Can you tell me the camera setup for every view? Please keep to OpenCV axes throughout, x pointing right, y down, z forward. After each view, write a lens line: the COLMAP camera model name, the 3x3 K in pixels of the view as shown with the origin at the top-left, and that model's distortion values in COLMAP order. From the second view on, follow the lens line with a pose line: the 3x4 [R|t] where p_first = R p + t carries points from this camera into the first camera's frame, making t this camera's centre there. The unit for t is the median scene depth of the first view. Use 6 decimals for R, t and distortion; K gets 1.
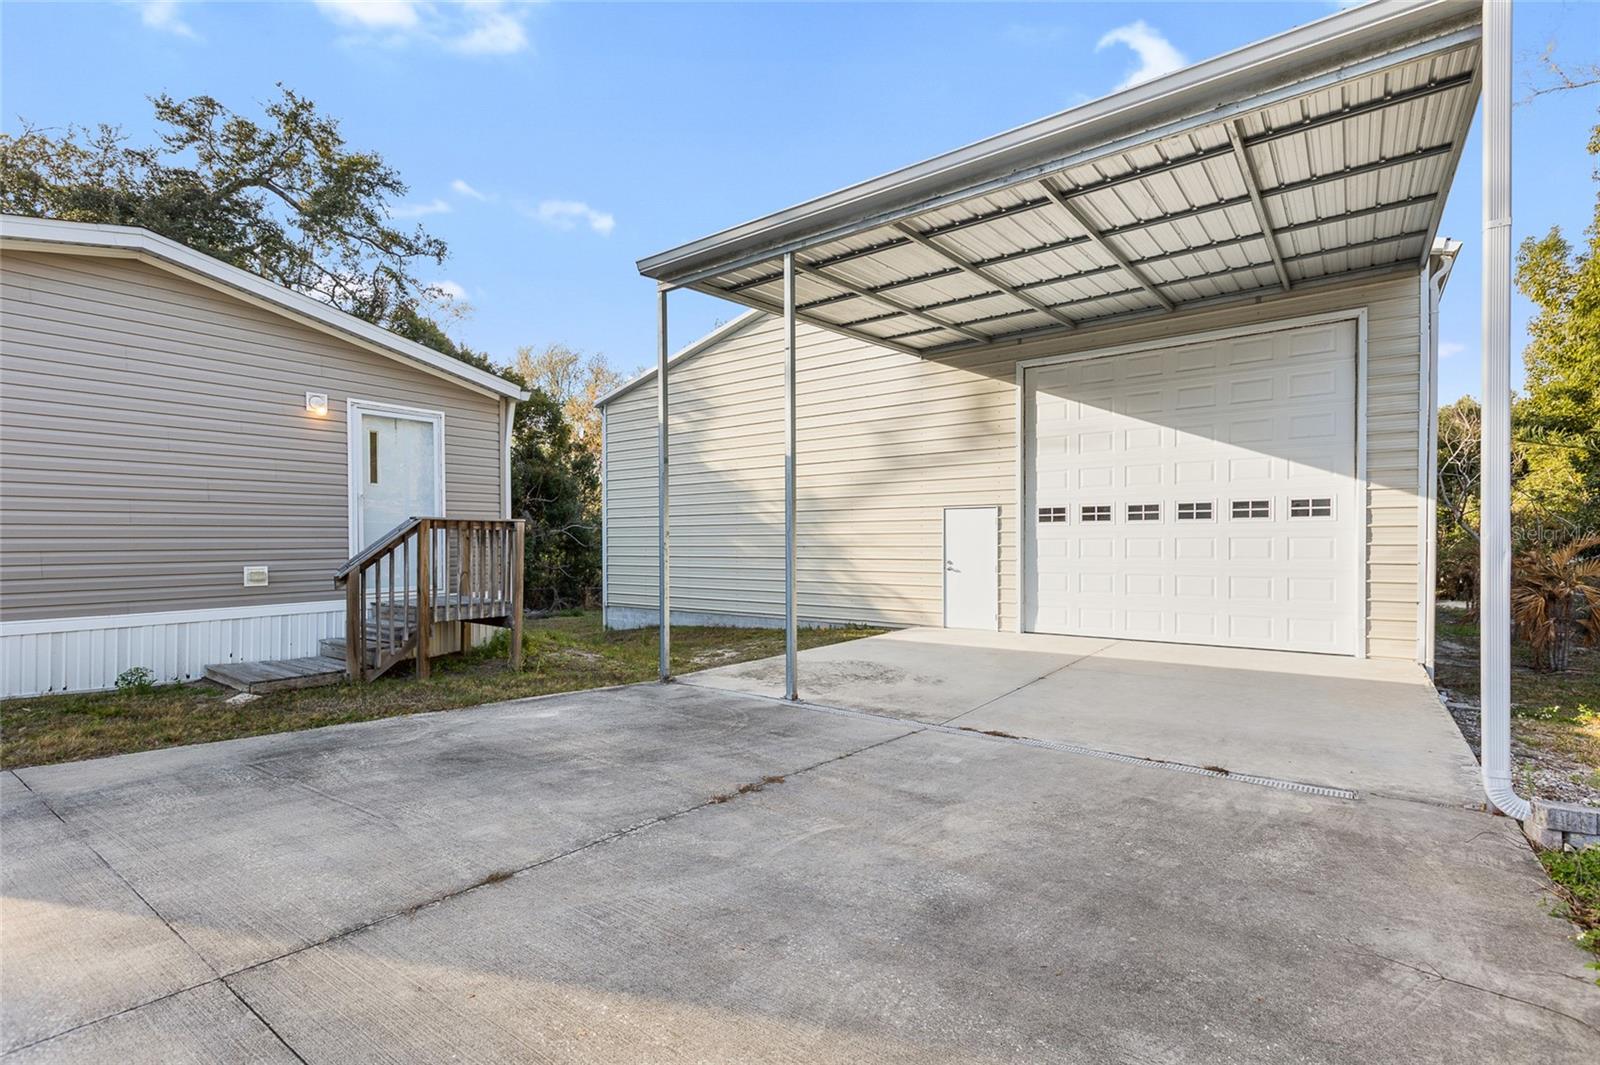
lens RADIAL K [[731.8, 0, 797.9], [0, 731.8, 552.4], [0, 0, 1]] dist [0.005167, 0.000311]
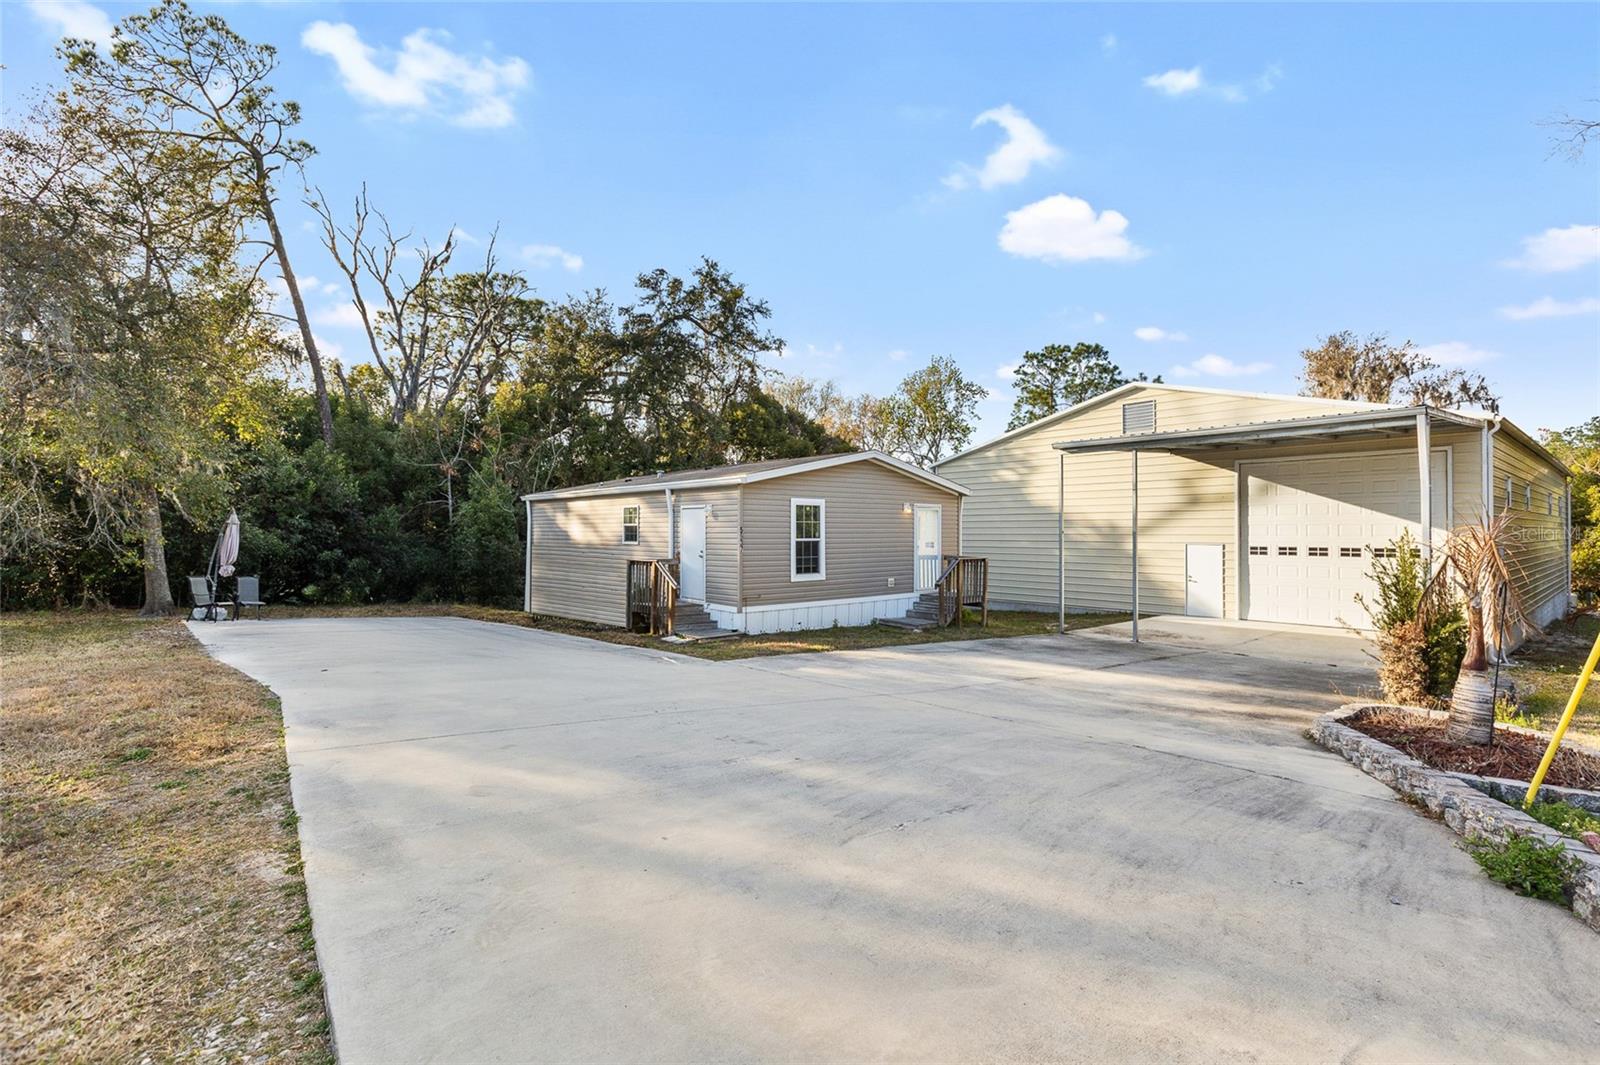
lens RADIAL K [[717.2, 0, 802.3], [0, 717.2, 525.8], [0, 0, 1]] dist [0.002582, 0.000264]
pose [[0.976369, 0.004538, -0.216063, -0.348005], [-0.009543, 0.999710, -0.022125, -0.065997], [0.215900, 0.023664, 0.976129, -0.910674]]
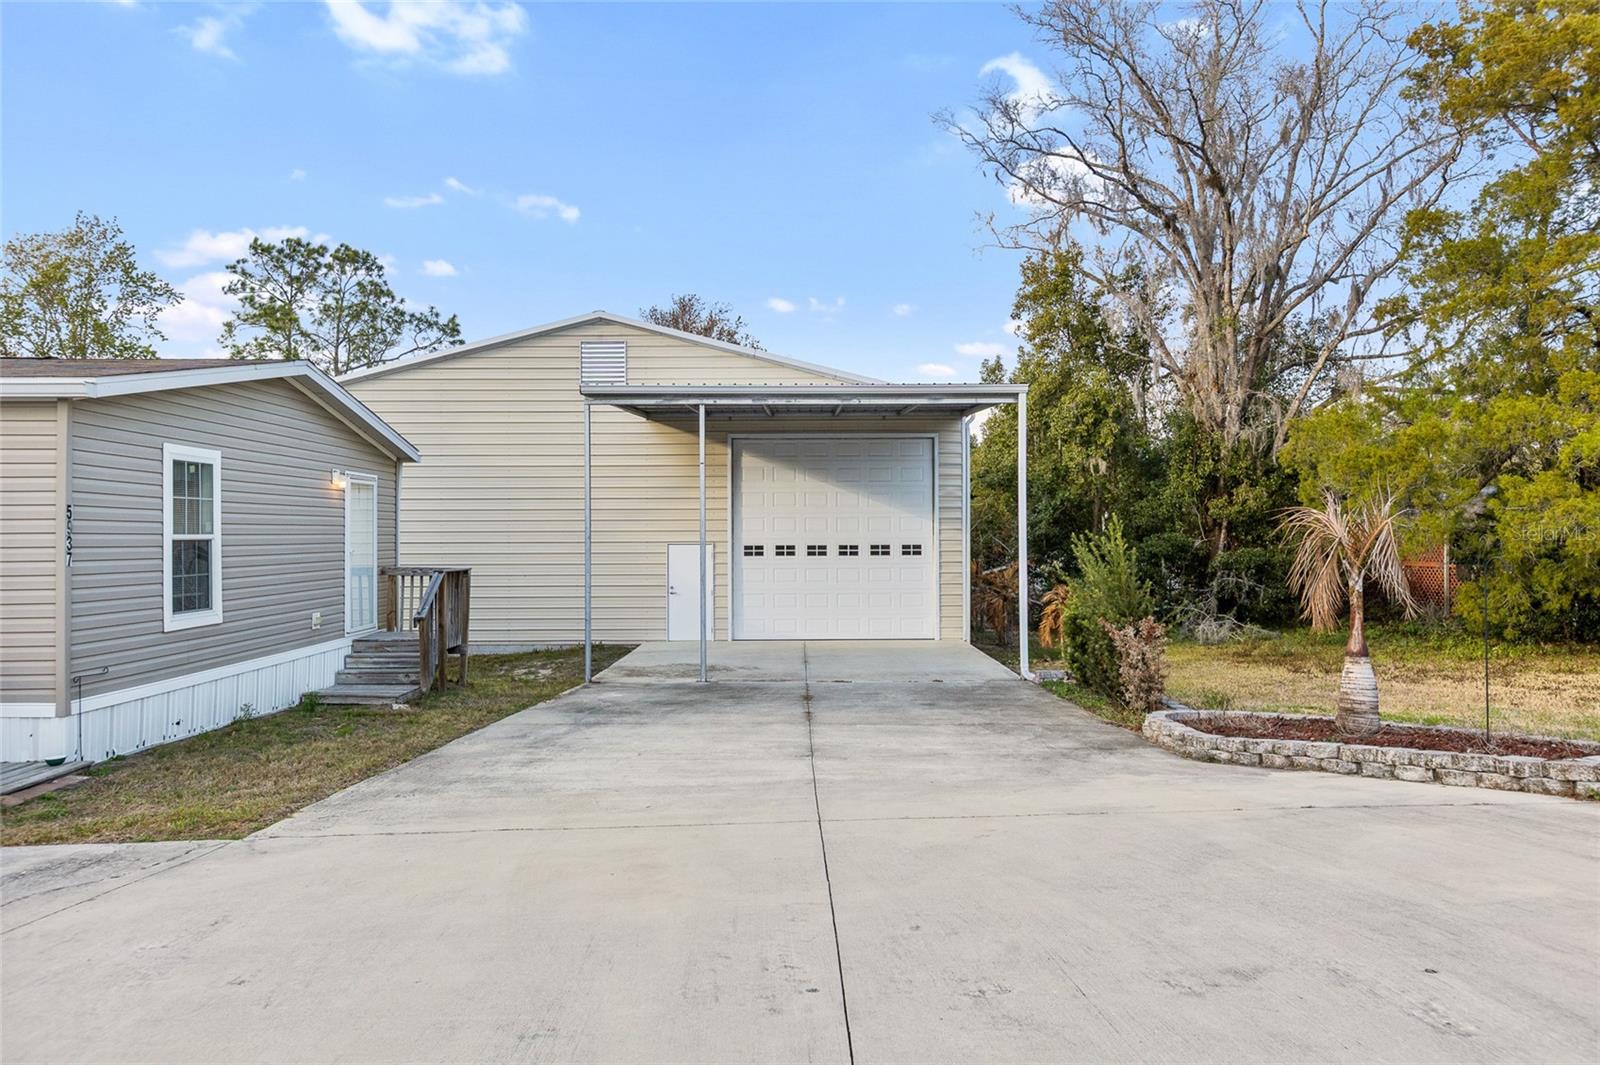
lens RADIAL K [[1039.3, 0, 800.0], [0, 1039.3, 532.5], [0, 0, 1]] dist [-0.002508, -0.001941]
pose [[0.798459, 0.003780, 0.602038, -0.771082], [0.008921, 0.999796, -0.018109, -0.052274], [-0.601983, 0.019830, 0.798262, -0.601318]]
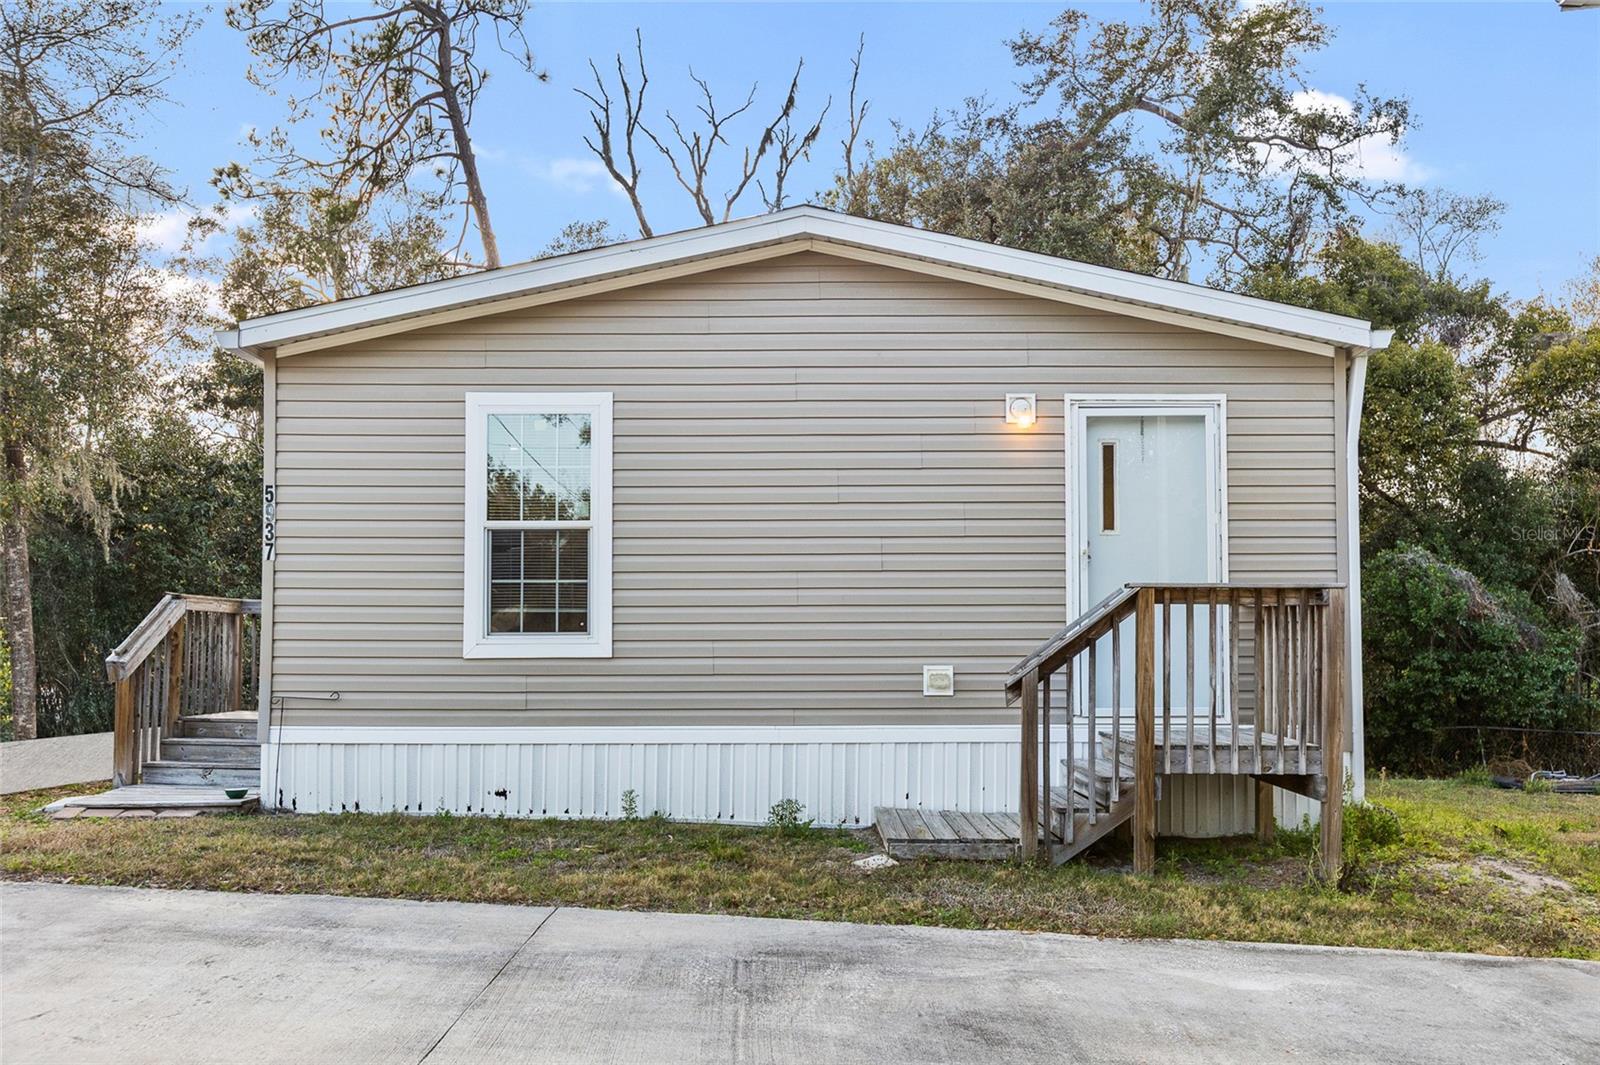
lens RADIAL K [[1301.0, 0, 803.9], [0, 1301.0, 600.5], [0, 0, 1]] dist [0.002850, -0.008611]
pose [[0.592891, -0.021951, -0.804984, 0.094902], [-0.013850, 0.999203, -0.037448, 0.003928], [0.805164, 0.033351, 0.592114, 0.139983]]
